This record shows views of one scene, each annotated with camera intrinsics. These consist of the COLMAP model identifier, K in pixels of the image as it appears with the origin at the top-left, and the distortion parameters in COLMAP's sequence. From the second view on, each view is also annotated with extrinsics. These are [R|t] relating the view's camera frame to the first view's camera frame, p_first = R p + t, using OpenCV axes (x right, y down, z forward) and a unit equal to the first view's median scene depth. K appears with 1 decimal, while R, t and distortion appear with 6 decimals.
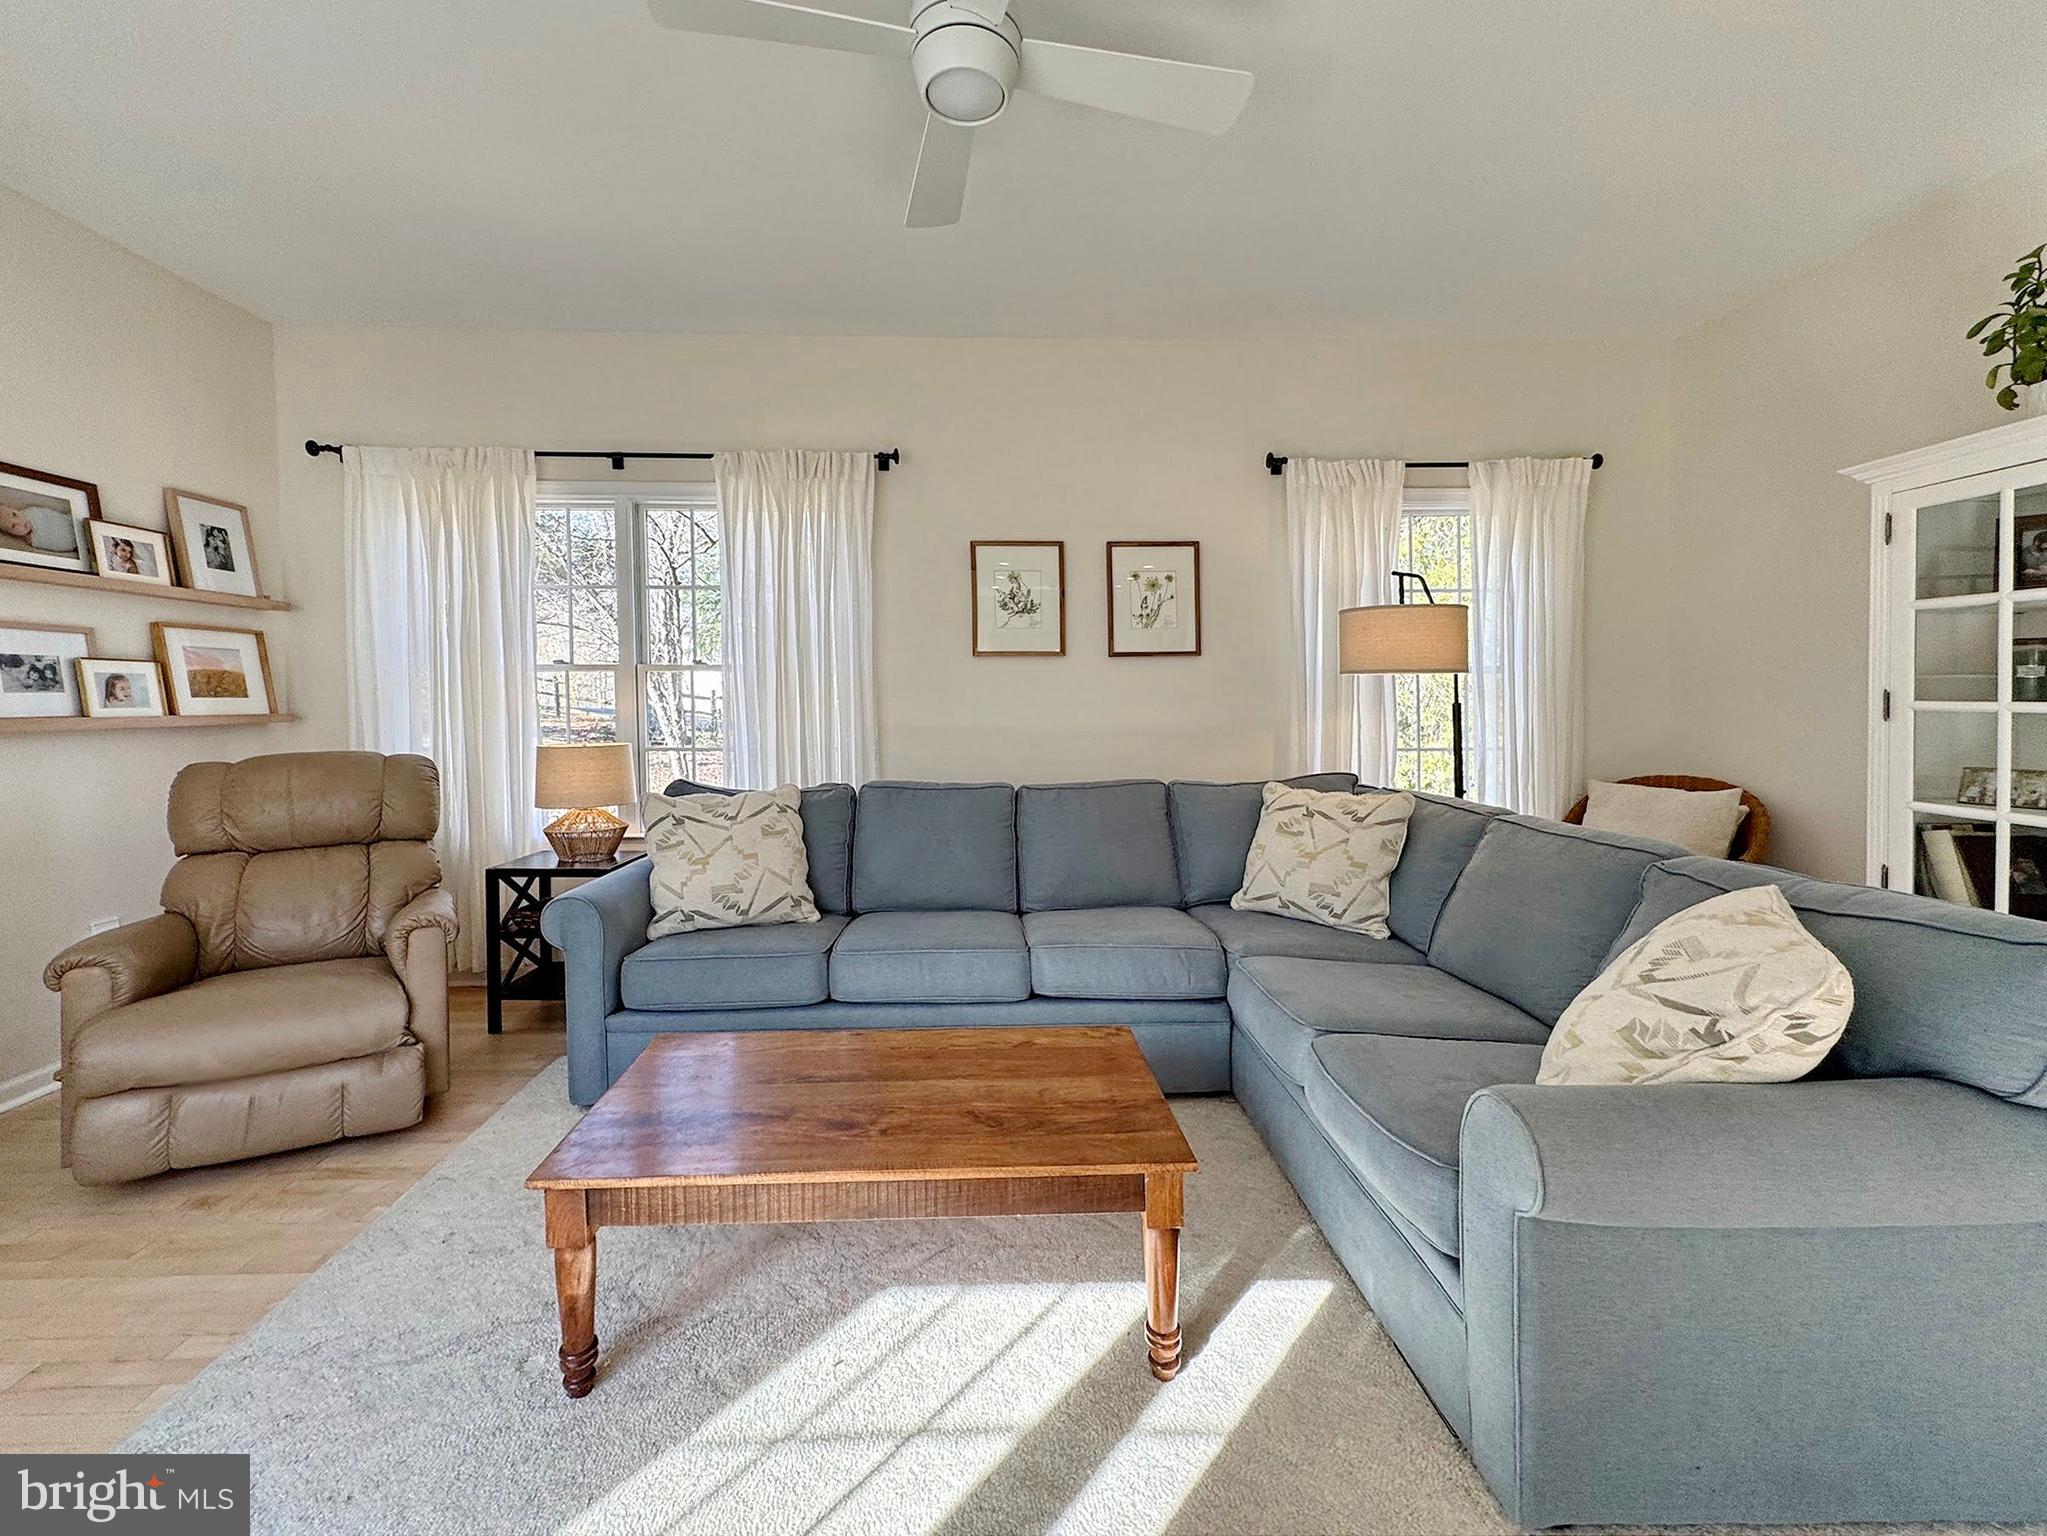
lens RADIAL K [[866.1, 0, 991.1], [0, 866.1, 711.6], [0, 0, 1]] dist [0.003863, -0.000041]
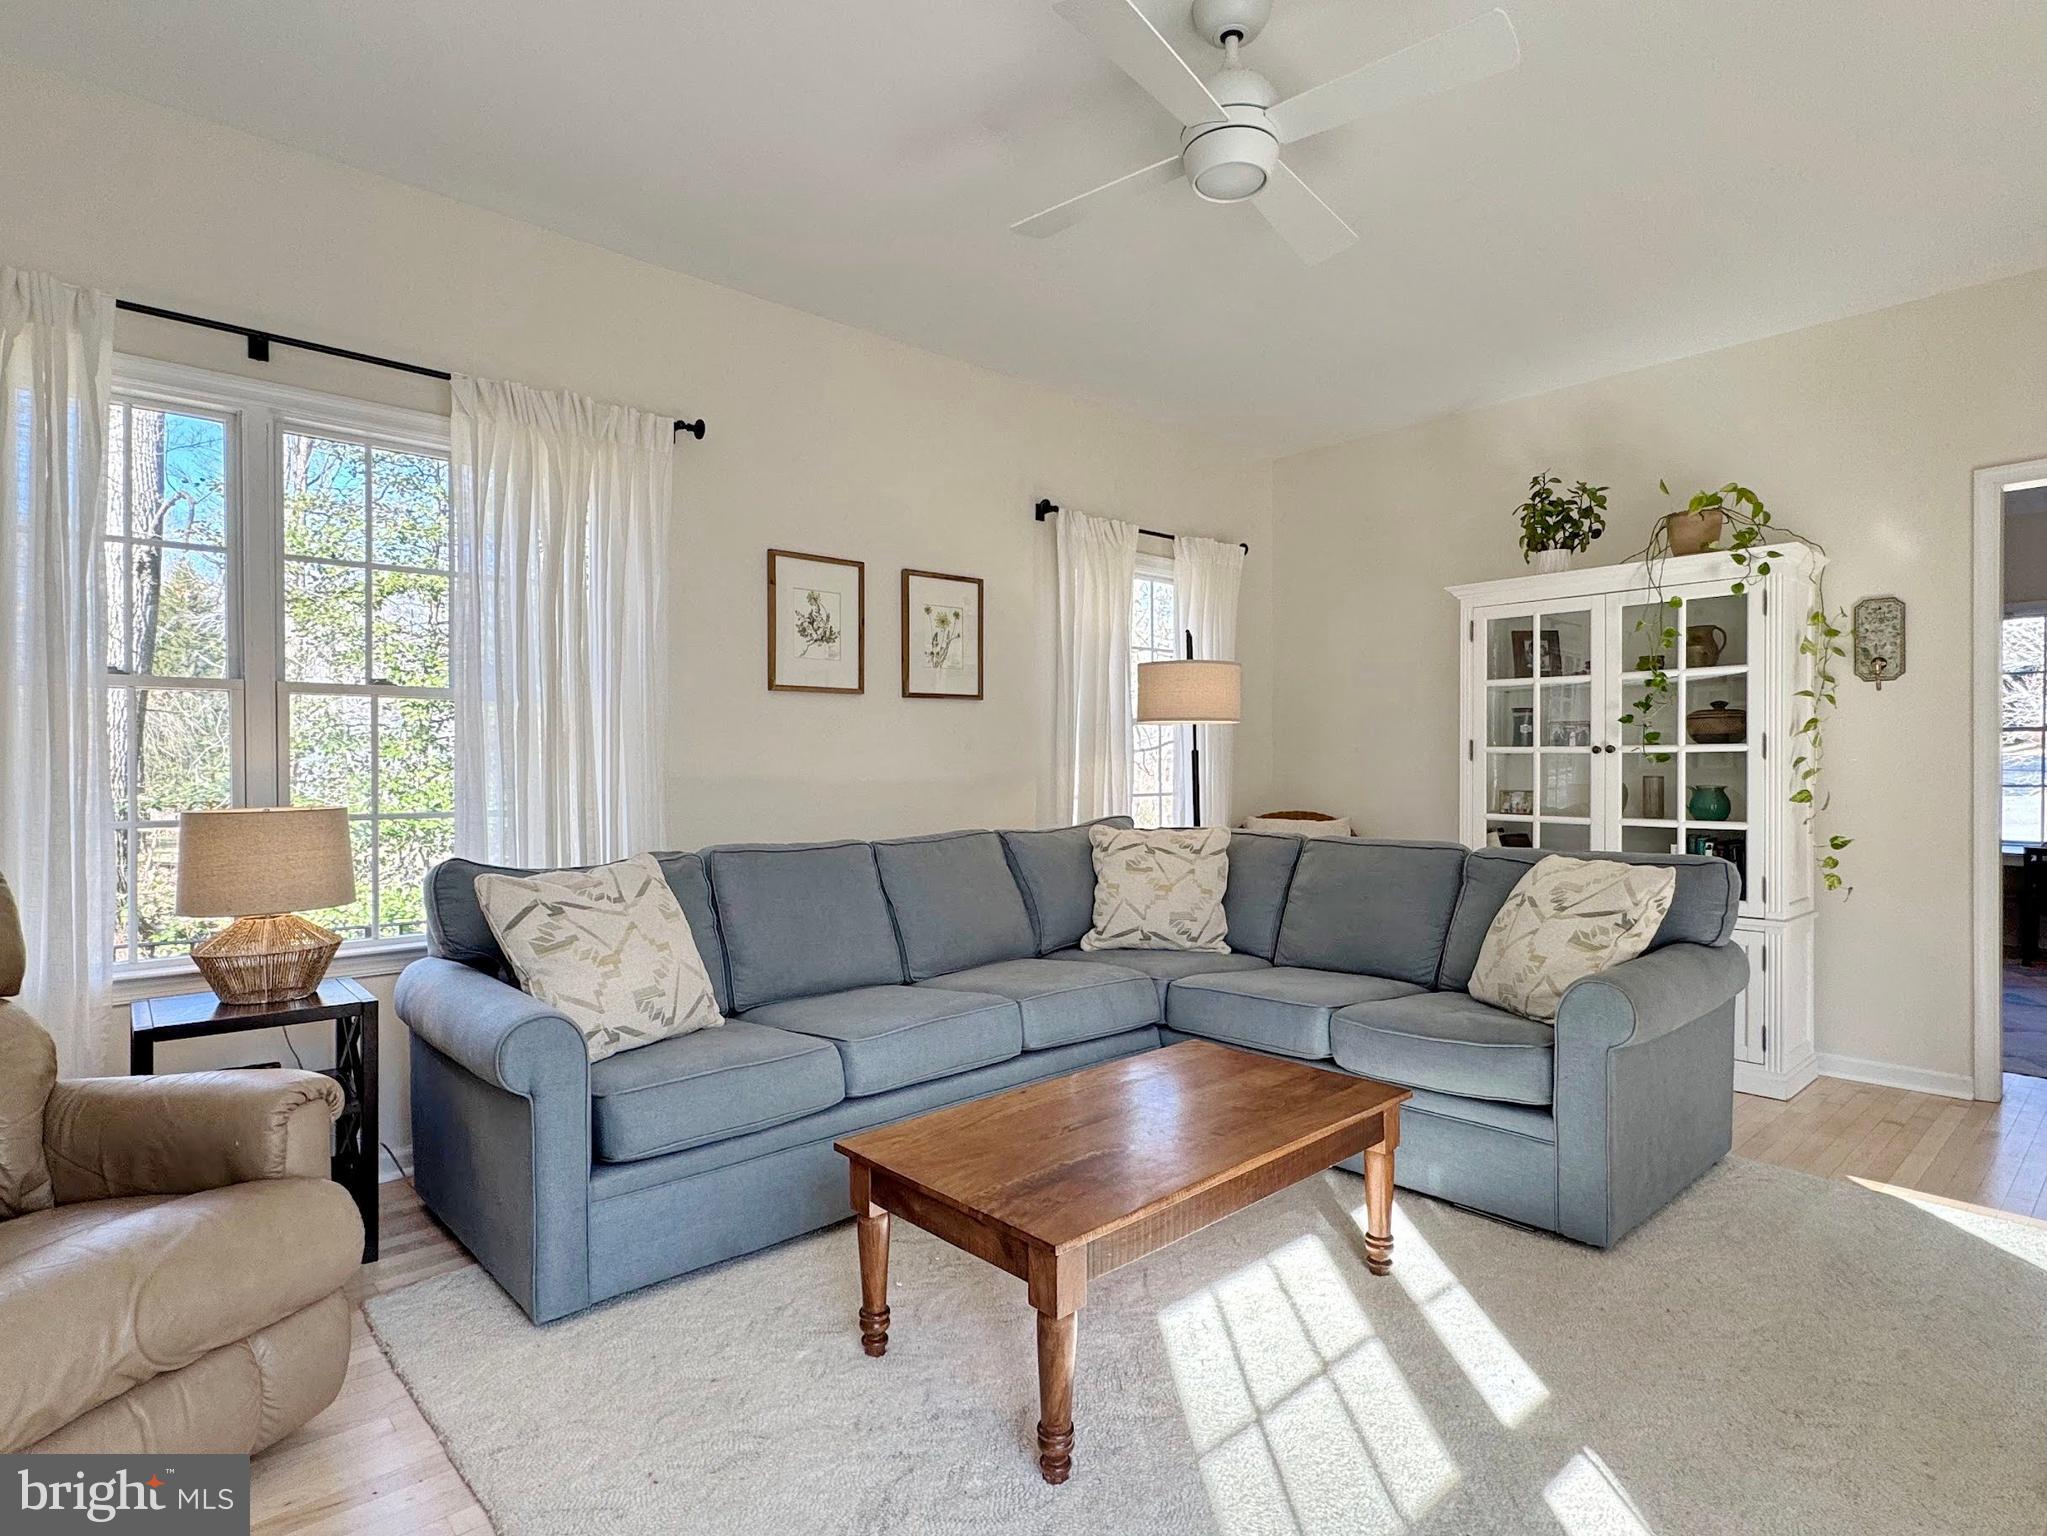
lens RADIAL K [[1116.0, 0, 1015.8], [0, 1116.0, 762.8], [0, 0, 1]] dist [-0.003867, -0.001755]
pose [[0.749316, -0.001162, 0.662211, -0.660135], [0.010336, 0.999897, -0.009941, 0.020773], [-0.662132, 0.014294, 0.749251, 0.075311]]
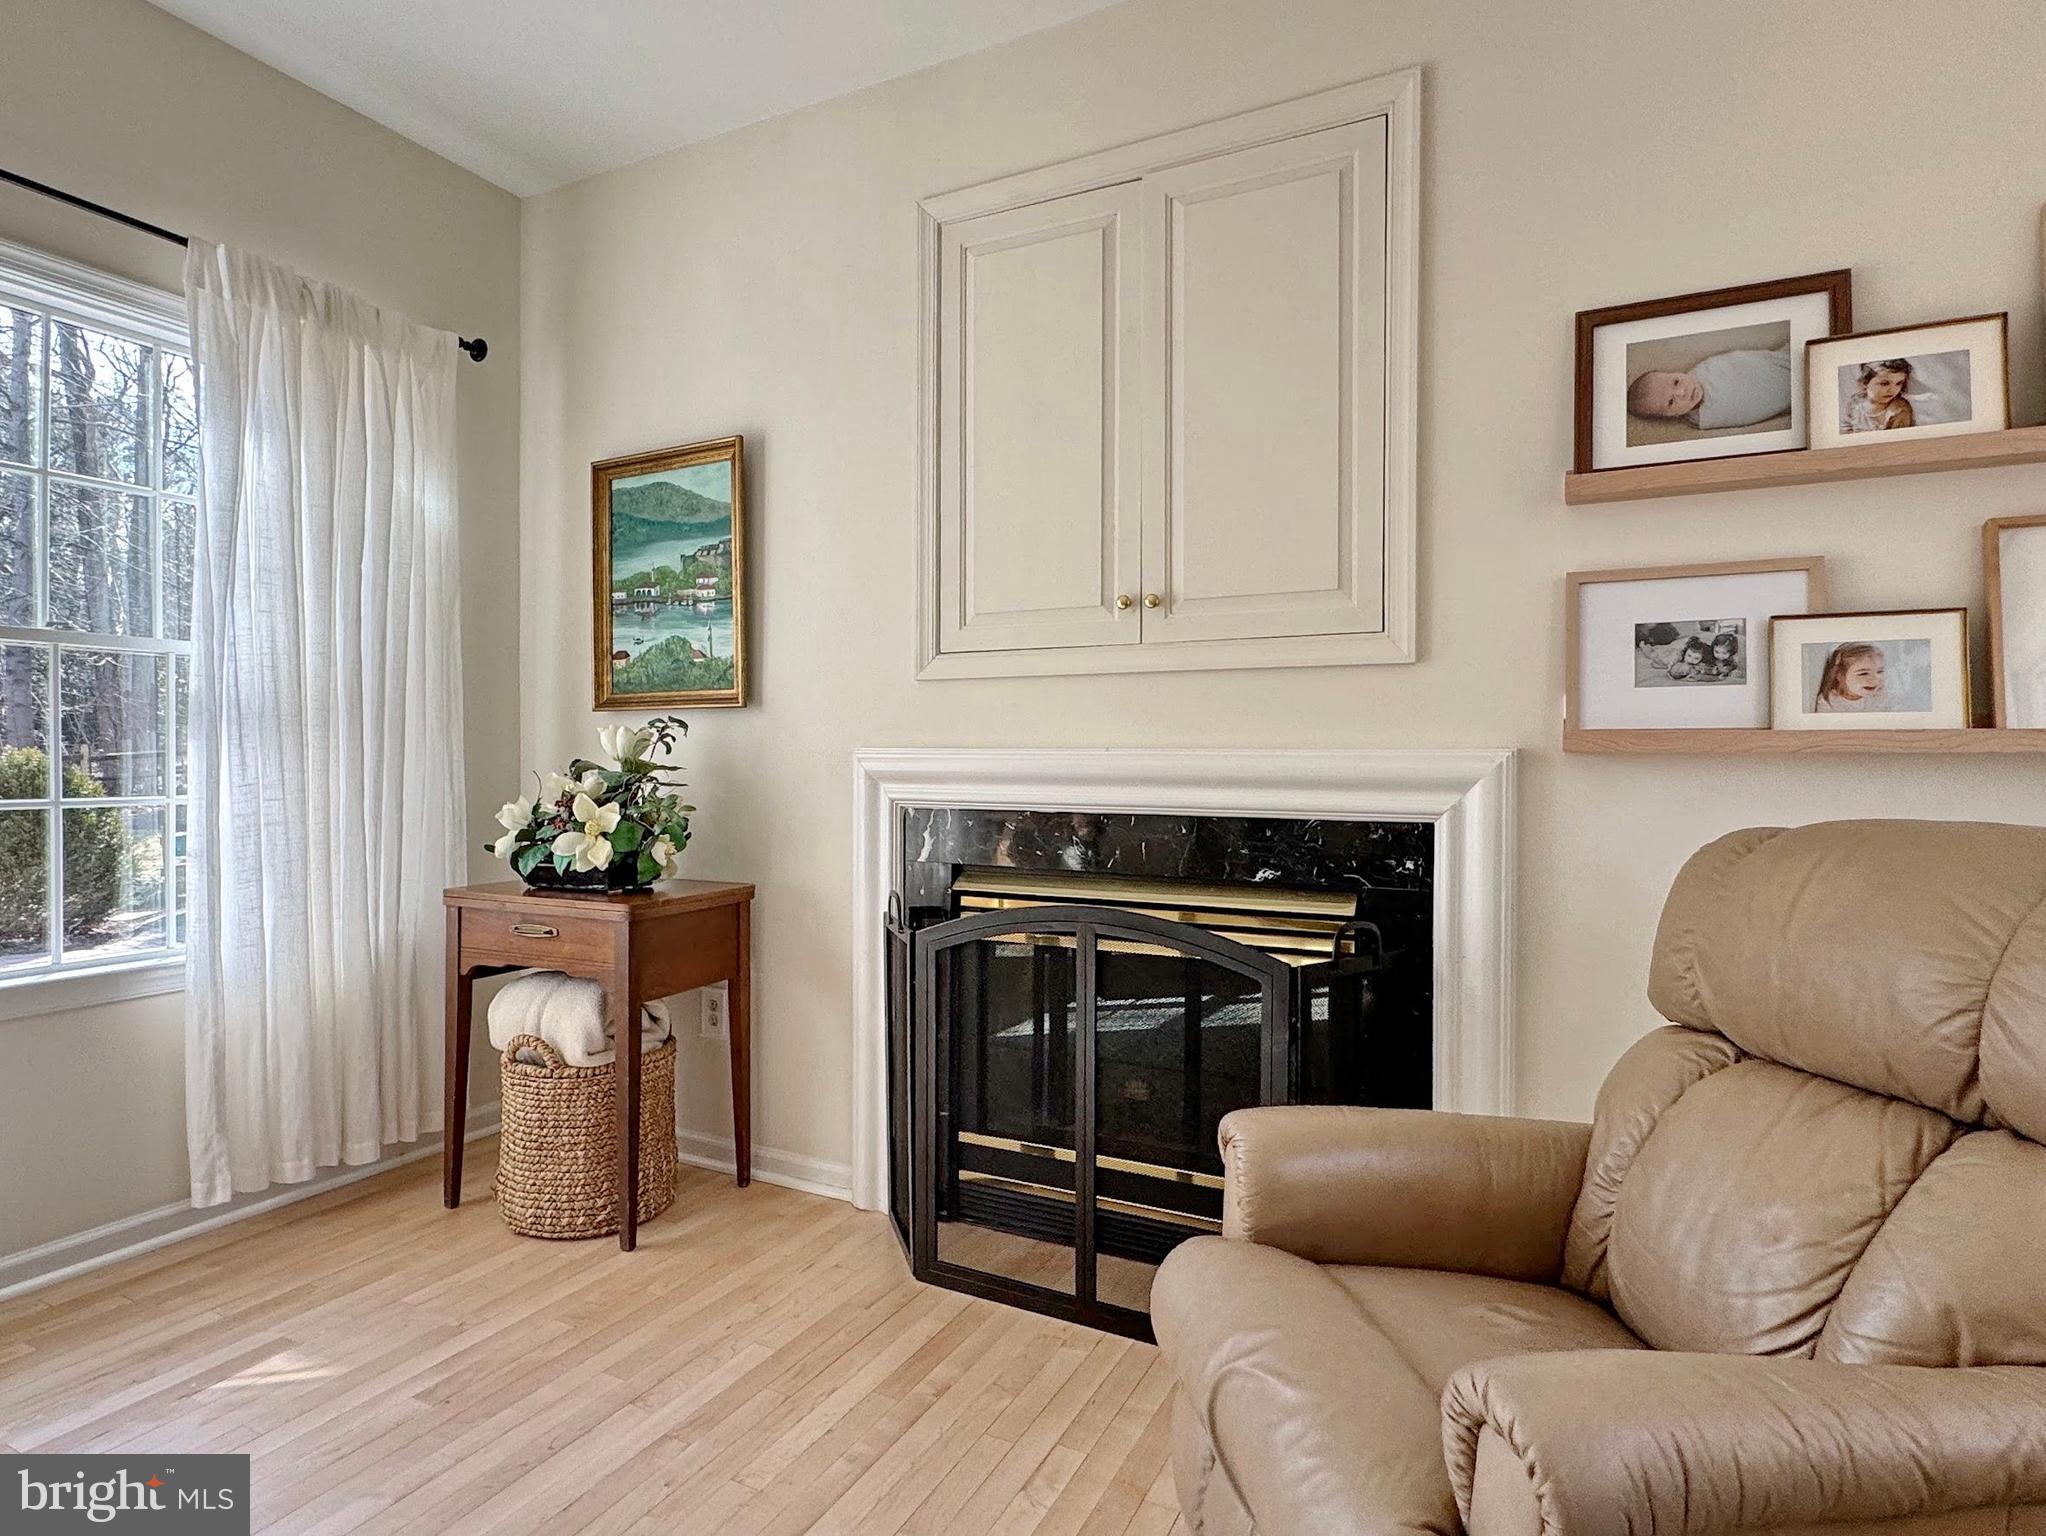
lens RADIAL K [[1115.5, 0, 1010.9], [0, 1115.5, 782.8], [0, 0, 1]] dist [-0.003867, -0.001755]
pose [[-0.488499, 0.031472, -0.871997, -0.213547], [-0.011548, 0.999029, 0.042526, 0.013802], [0.872488, 0.030844, -0.487661, 0.862514]]
